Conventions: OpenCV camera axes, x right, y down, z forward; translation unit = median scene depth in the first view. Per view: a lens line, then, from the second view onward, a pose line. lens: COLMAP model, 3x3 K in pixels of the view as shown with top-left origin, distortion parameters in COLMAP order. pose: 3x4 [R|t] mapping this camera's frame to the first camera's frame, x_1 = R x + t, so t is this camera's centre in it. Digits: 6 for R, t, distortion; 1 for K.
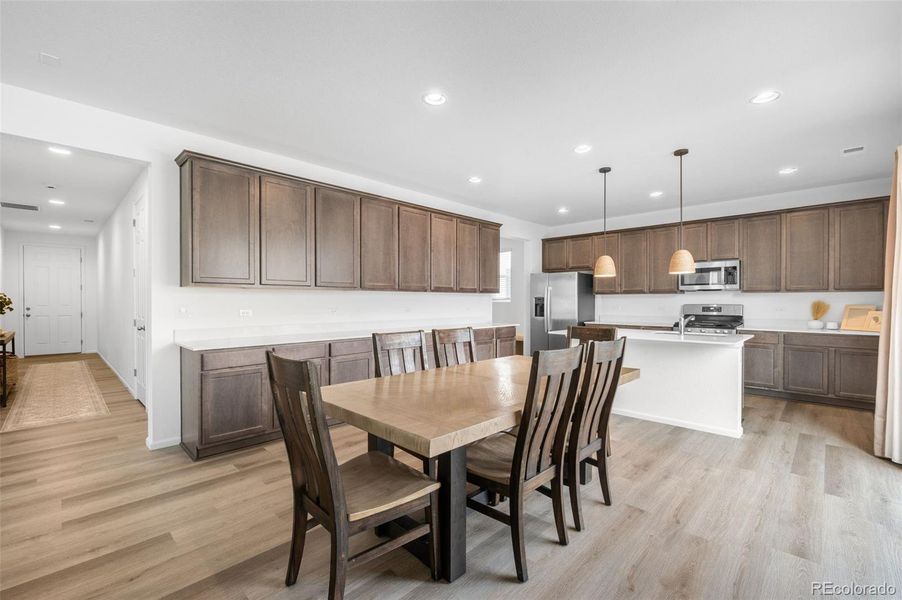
lens RADIAL K [[385.2, 0, 452.0], [0, 385.2, 304.1], [0, 0, 1]] dist [0.000159, -0.000014]
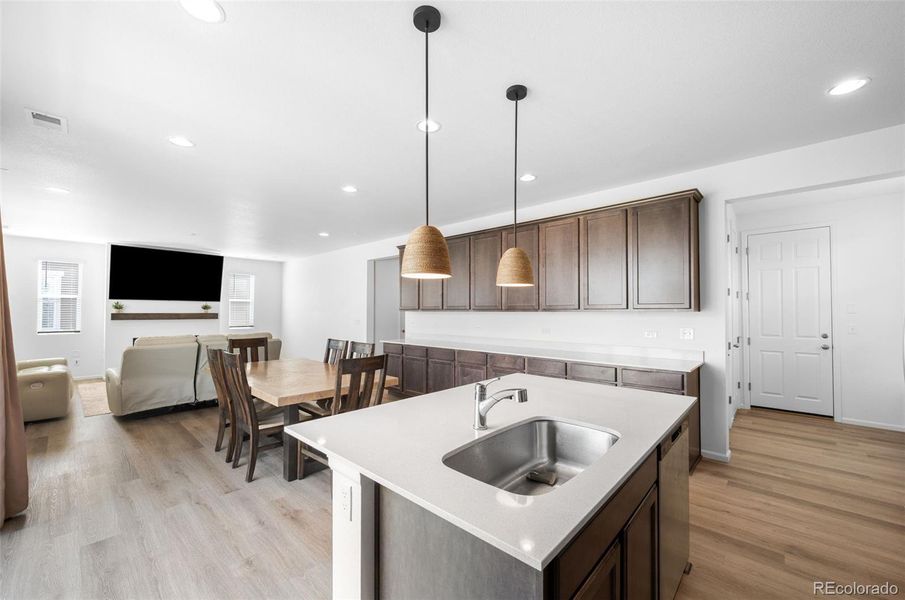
lens RADIAL K [[354.3, 0, 455.8], [0, 354.3, 303.5], [0, 0, 1]] dist [-0.002358, -0.000156]
pose [[0.039525, -0.021616, -0.998985, 0.852271], [-0.007687, 0.999730, -0.021936, -0.033949], [0.999189, 0.008546, 0.039348, 0.852483]]
